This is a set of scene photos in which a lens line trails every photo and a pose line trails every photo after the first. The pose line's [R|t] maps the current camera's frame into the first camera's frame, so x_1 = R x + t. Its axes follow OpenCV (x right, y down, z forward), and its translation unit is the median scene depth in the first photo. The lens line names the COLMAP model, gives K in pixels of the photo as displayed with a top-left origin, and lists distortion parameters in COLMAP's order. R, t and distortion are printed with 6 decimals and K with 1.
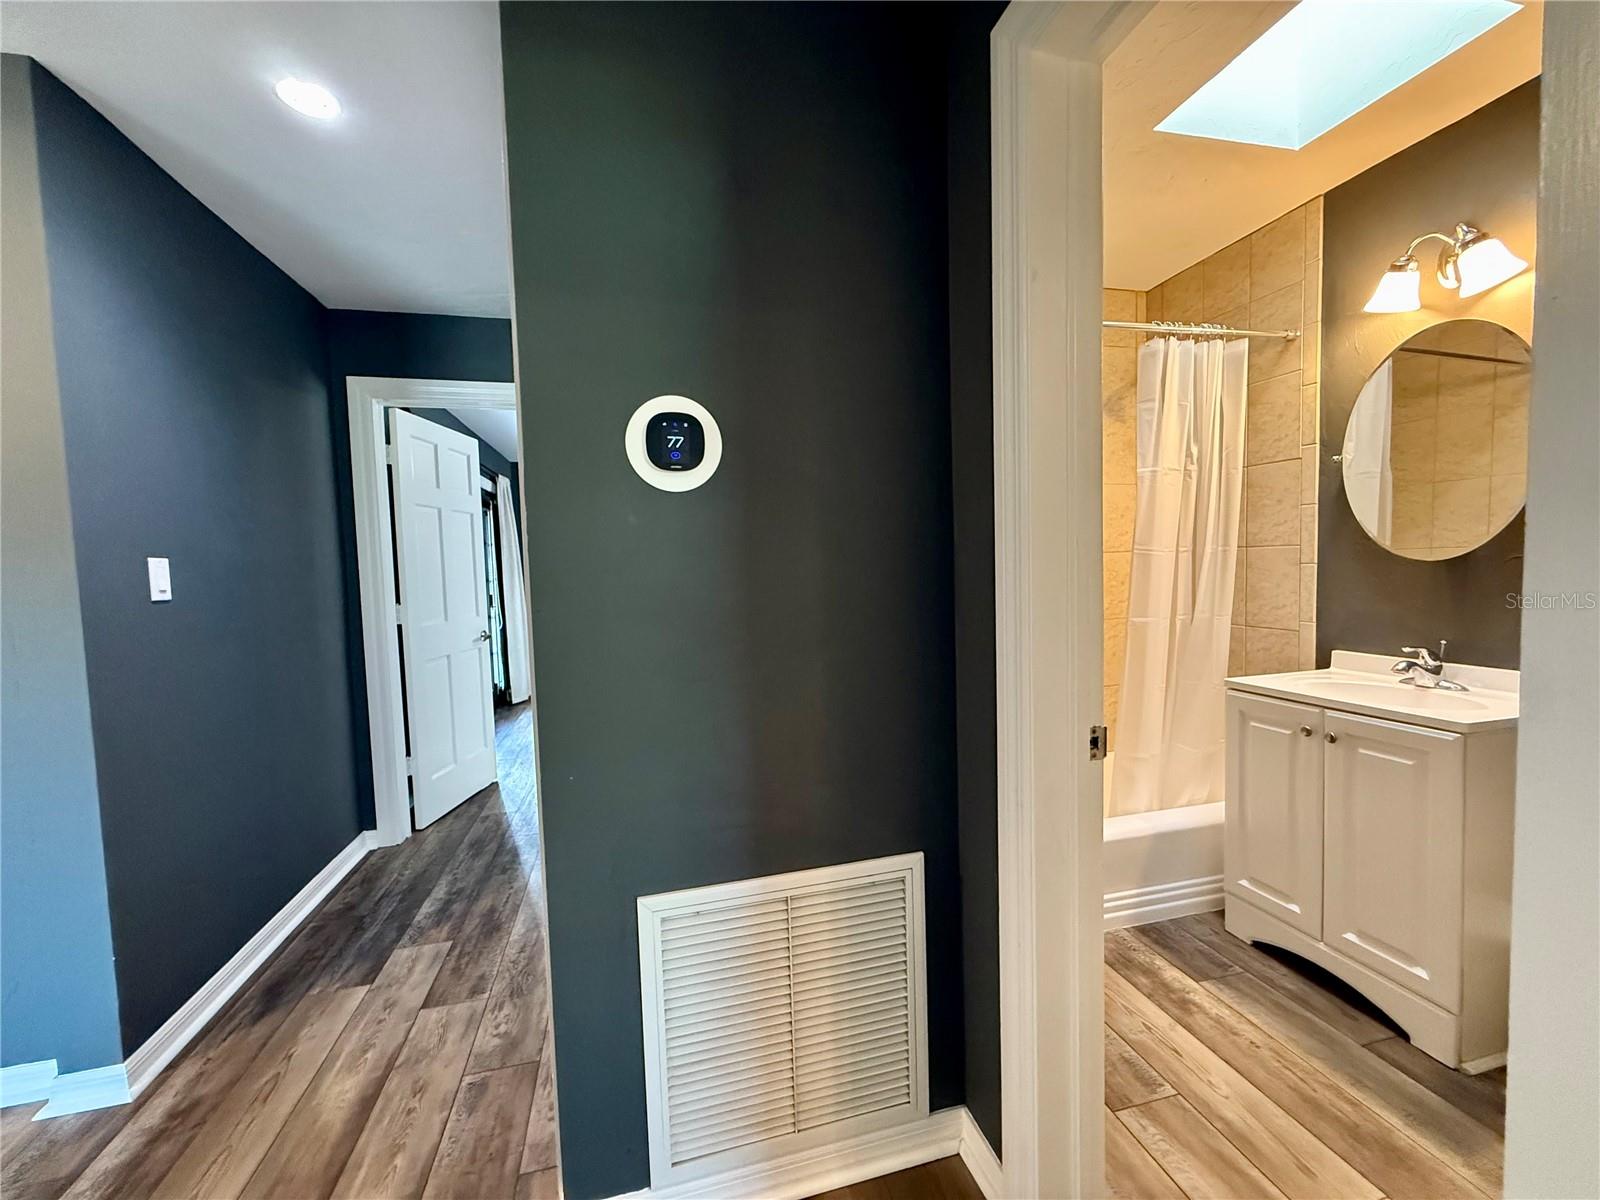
lens RADIAL K [[637.2, 0, 795.1], [0, 637.2, 601.2], [0, 0, 1]] dist [-0.000128, -0.000301]
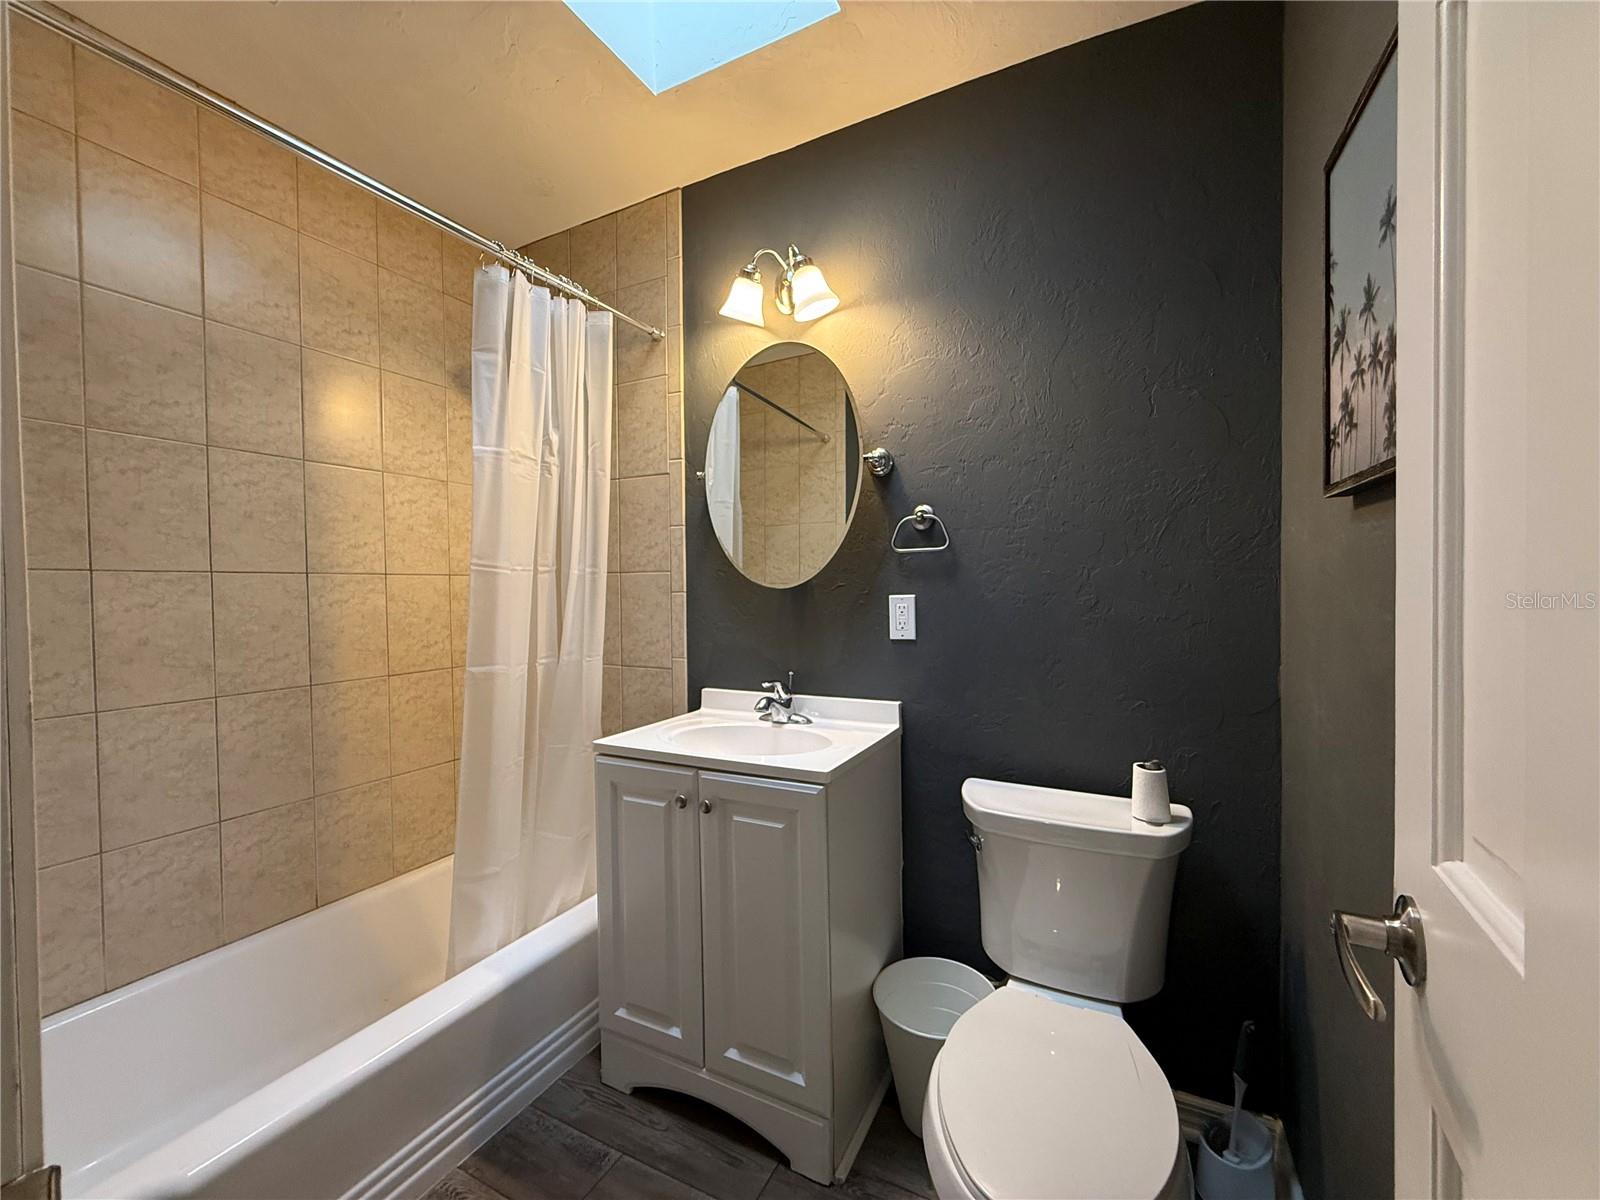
lens RADIAL K [[637.2, 0, 795.1], [0, 637.2, 601.2], [0, 0, 1]] dist [-0.000128, -0.000301]
pose [[0.655589, 0.010270, 0.755048, 0.256415], [0.033332, 0.998539, -0.042524, -0.003209], [-0.754382, 0.053045, 0.654289, 0.314964]]
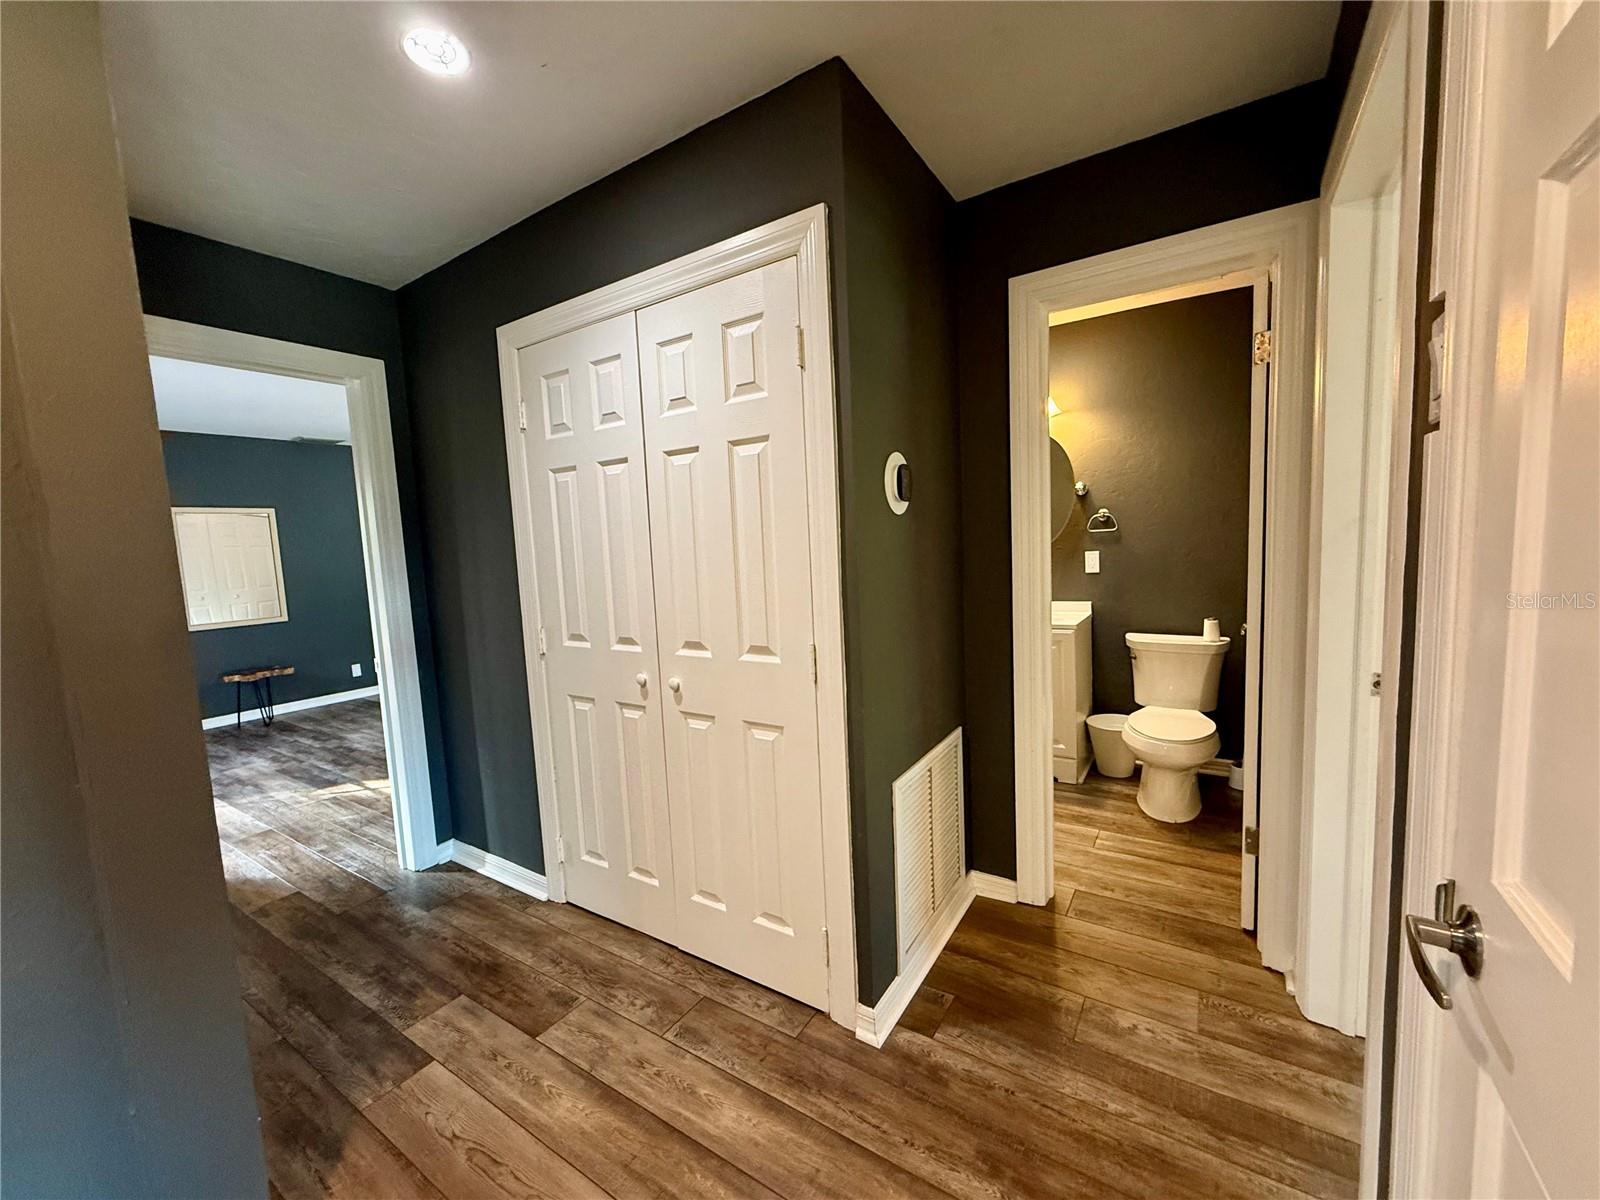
lens RADIAL K [[637.2, 0, 795.1], [0, 637.2, 601.2], [0, 0, 1]] dist [-0.000128, -0.000301]
pose [[0.735653, -0.066826, 0.674054, -0.776559], [0.065411, 0.997479, 0.027502, -0.007173], [-0.674193, 0.023858, 0.738170, 0.021821]]
